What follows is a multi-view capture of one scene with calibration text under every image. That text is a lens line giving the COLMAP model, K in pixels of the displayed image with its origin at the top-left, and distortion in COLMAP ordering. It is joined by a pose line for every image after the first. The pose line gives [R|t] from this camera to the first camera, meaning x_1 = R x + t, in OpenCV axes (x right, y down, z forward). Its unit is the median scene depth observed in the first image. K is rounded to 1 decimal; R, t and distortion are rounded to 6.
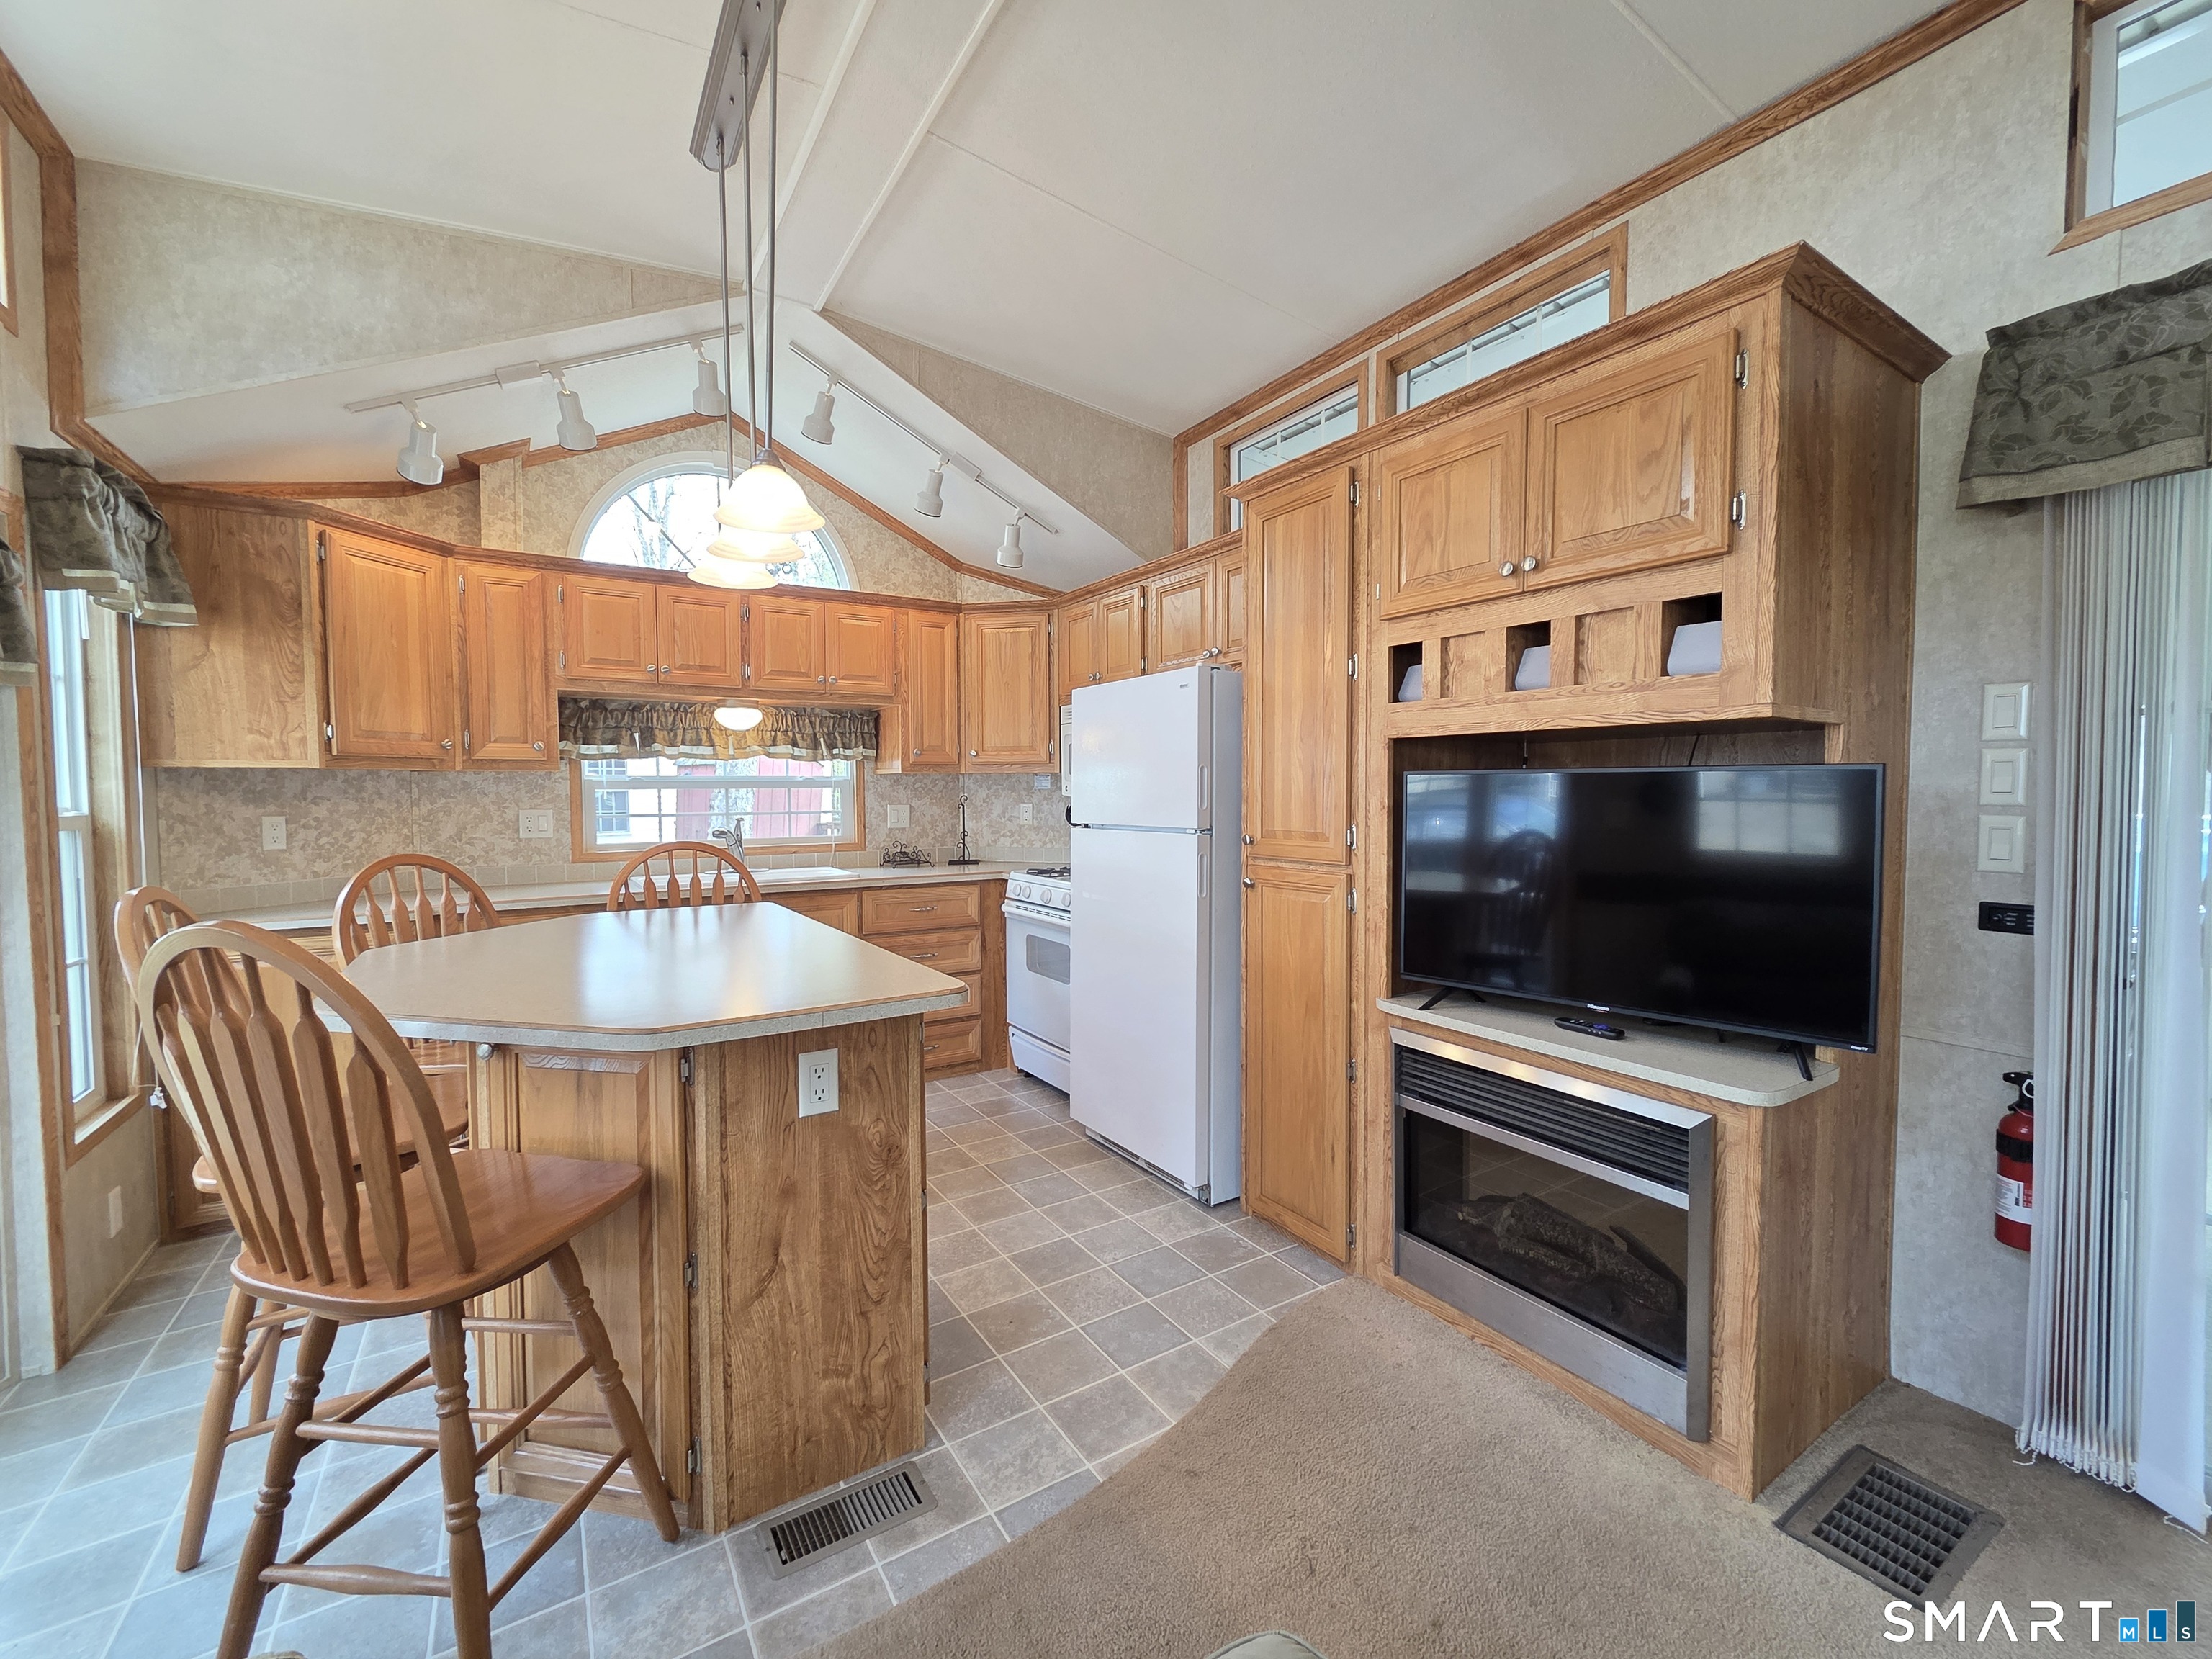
lens RADIAL K [[901.3, 0, 1110.5], [0, 901.3, 825.4], [0, 0, 1]] dist [0.002828, -0.000465]
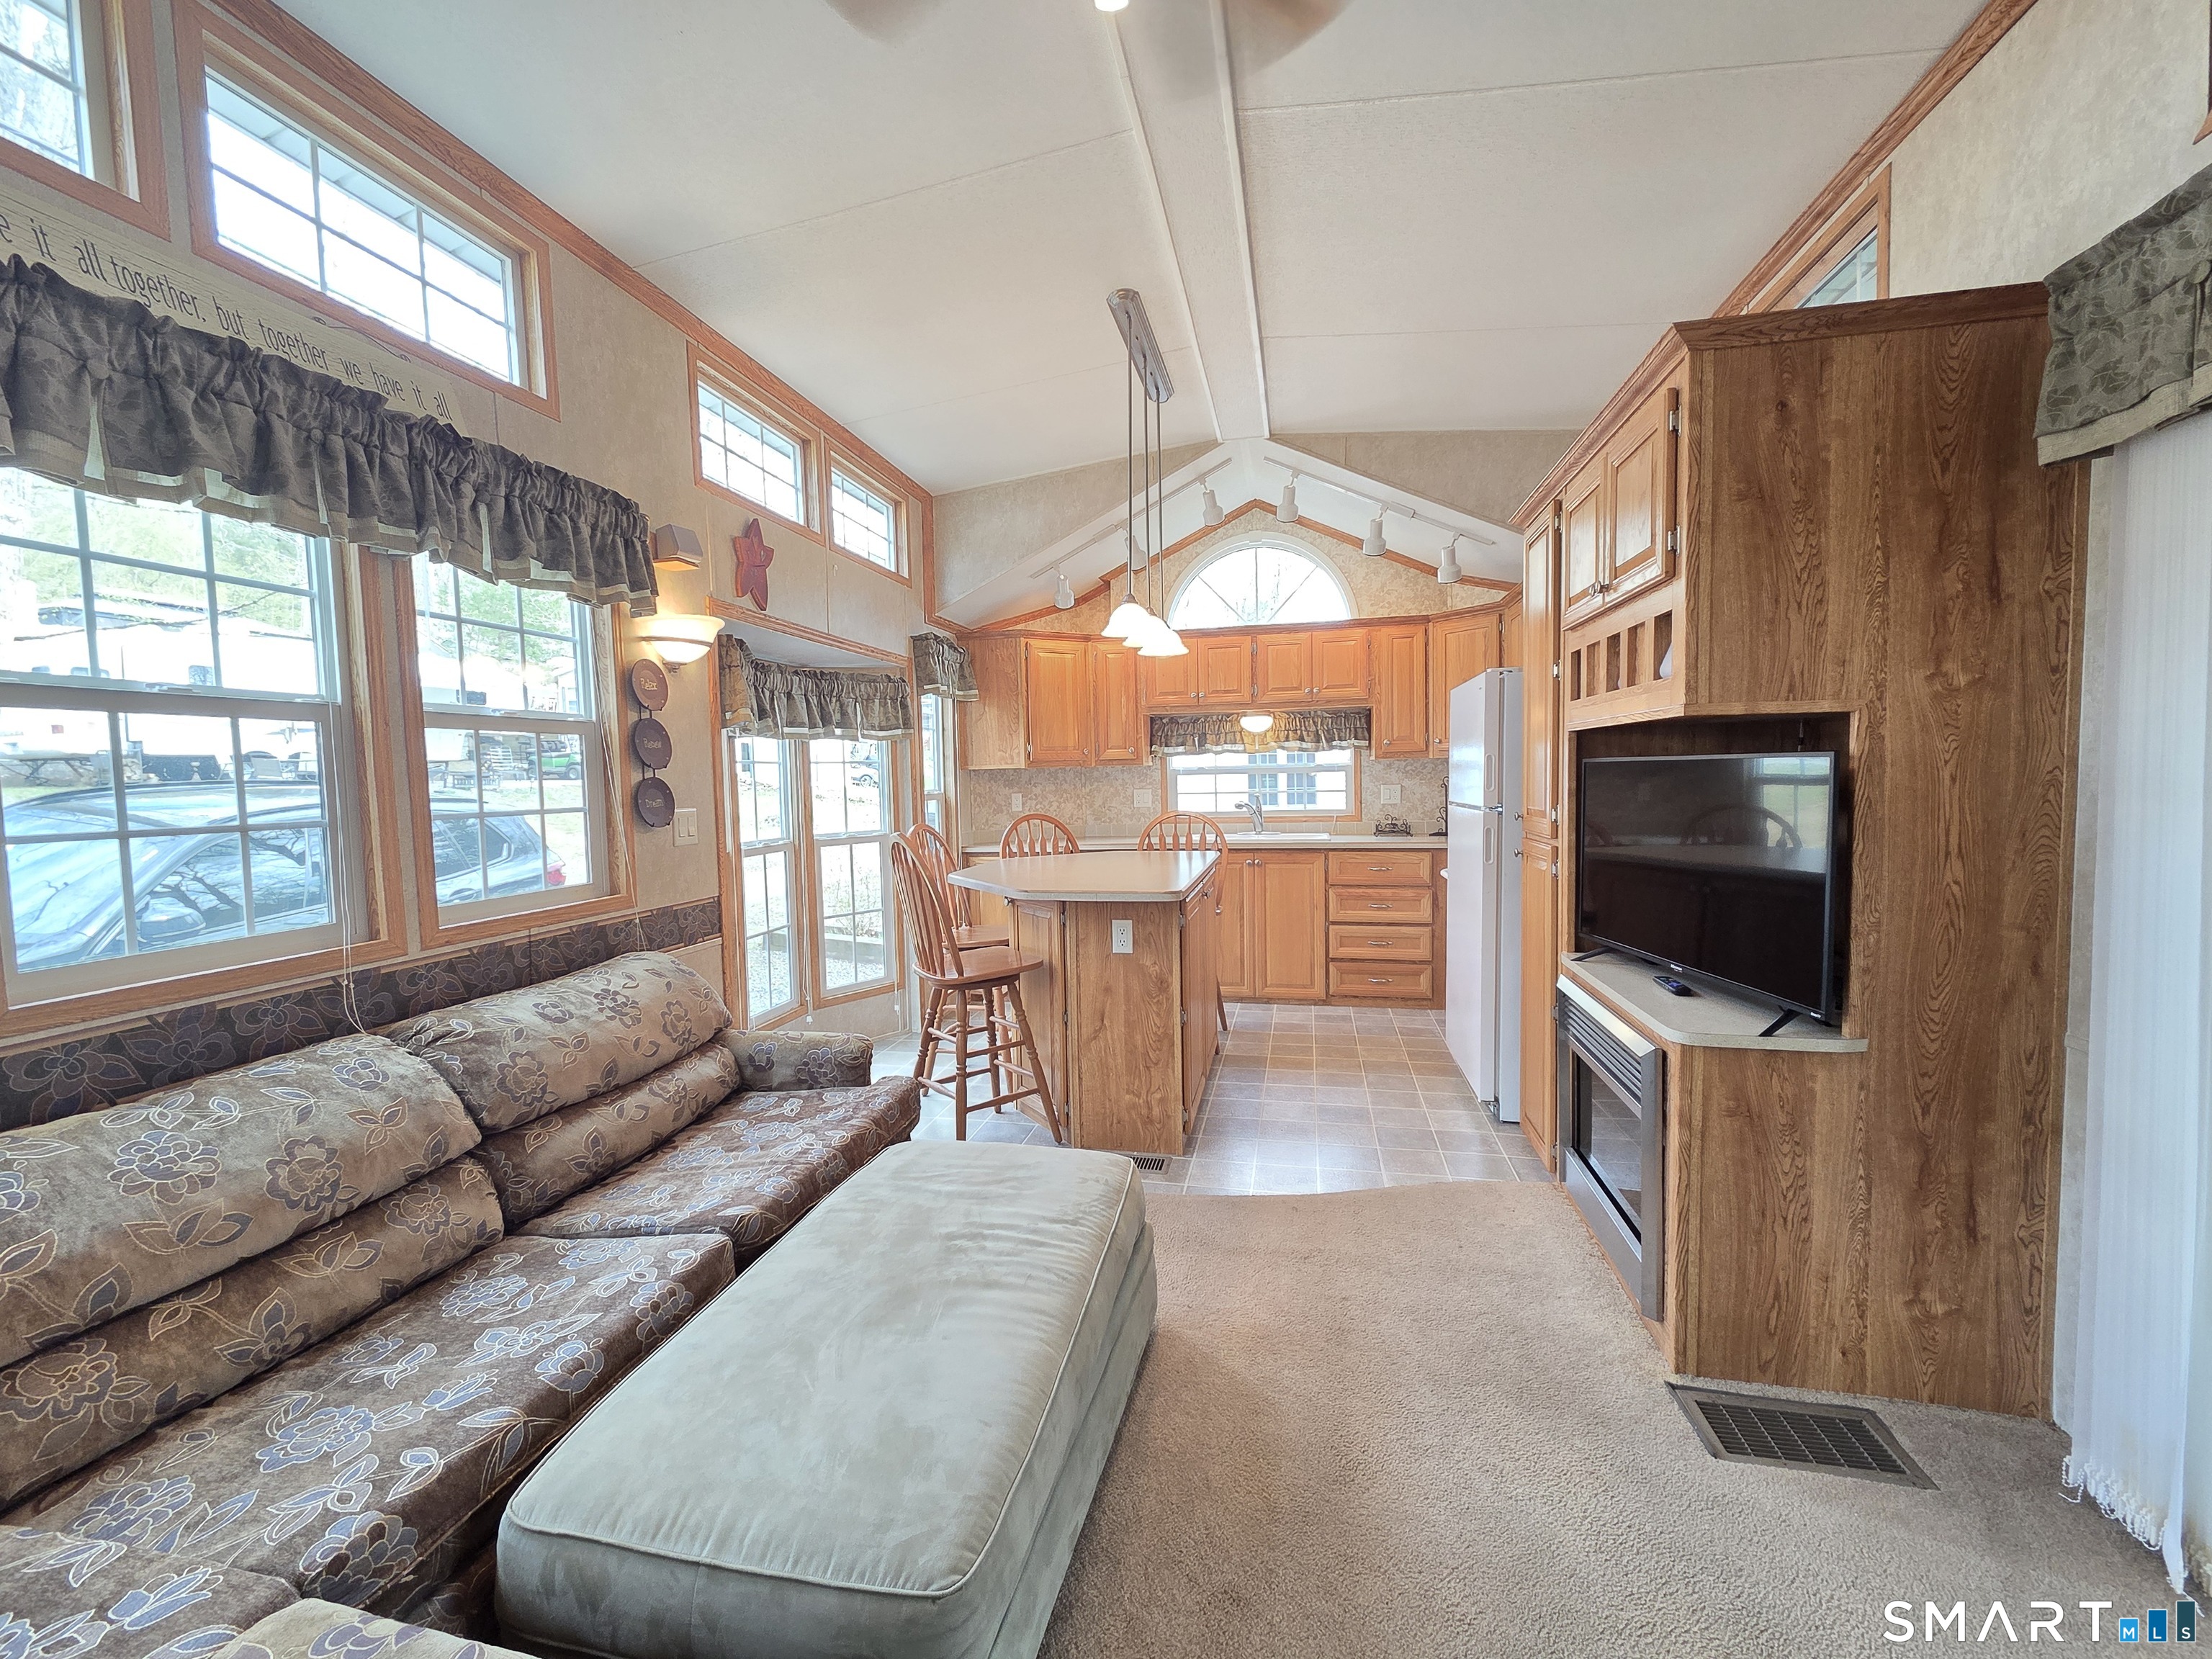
lens RADIAL K [[898.2, 0, 1104.3], [0, 898.2, 824.7], [0, 0, 1]] dist [0.002306, -0.001055]
pose [[0.704042, 0.027671, -0.709619, 0.659869], [-0.008490, 0.999497, 0.030552, -0.004736], [0.710107, -0.015485, 0.703923, -0.237419]]
